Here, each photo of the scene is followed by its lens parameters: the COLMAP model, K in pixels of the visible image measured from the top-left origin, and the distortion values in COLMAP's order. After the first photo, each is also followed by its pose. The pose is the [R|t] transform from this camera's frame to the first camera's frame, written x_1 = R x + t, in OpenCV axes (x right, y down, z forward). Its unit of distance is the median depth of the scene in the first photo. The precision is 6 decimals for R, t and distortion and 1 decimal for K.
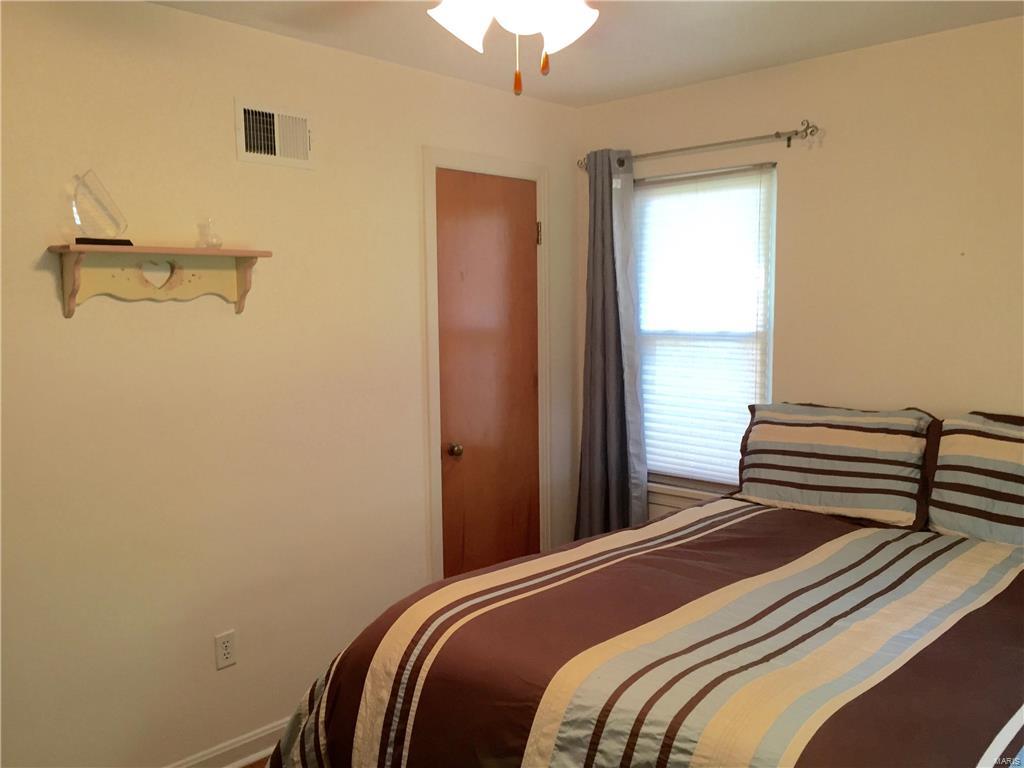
lens RADIAL K [[871.5, 0, 507.0], [0, 871.5, 385.5], [0, 0, 1]] dist [0.057629, -0.095279]
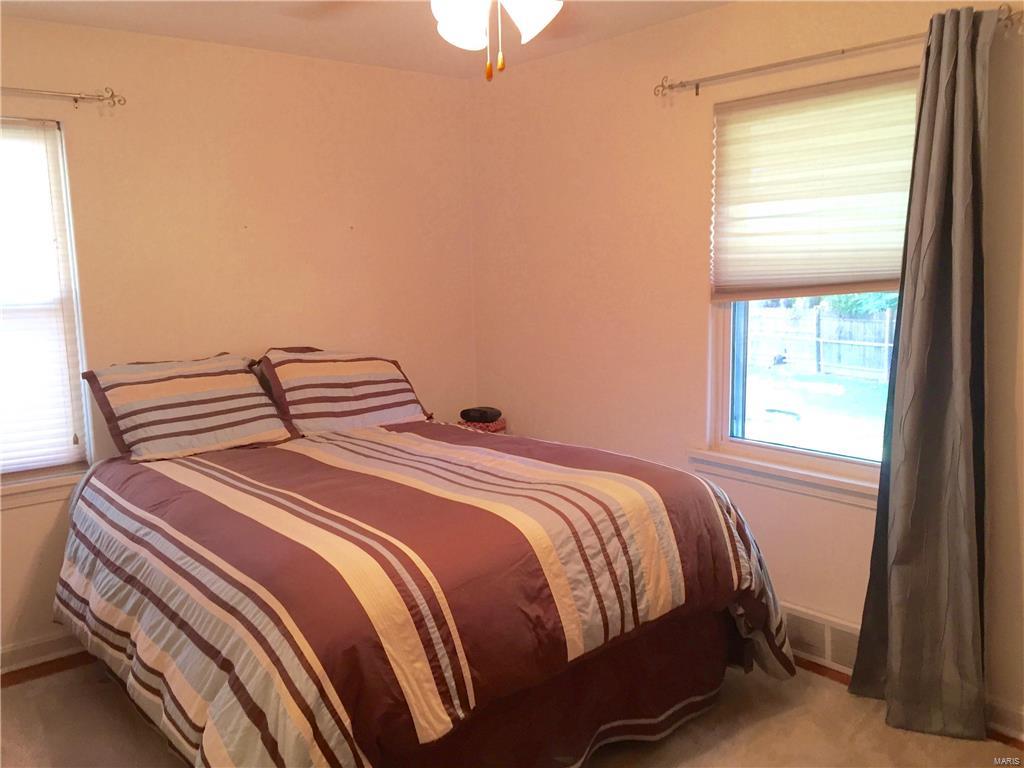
lens RADIAL K [[871.5, 0, 507.7], [0, 871.5, 383.7], [0, 0, 1]] dist [0.057629, -0.095279]
pose [[0.100500, -0.126272, 0.986892, -0.726633], [0.110808, 0.987163, 0.115022, -0.029290], [-0.988747, 0.097796, 0.113202, 0.494271]]
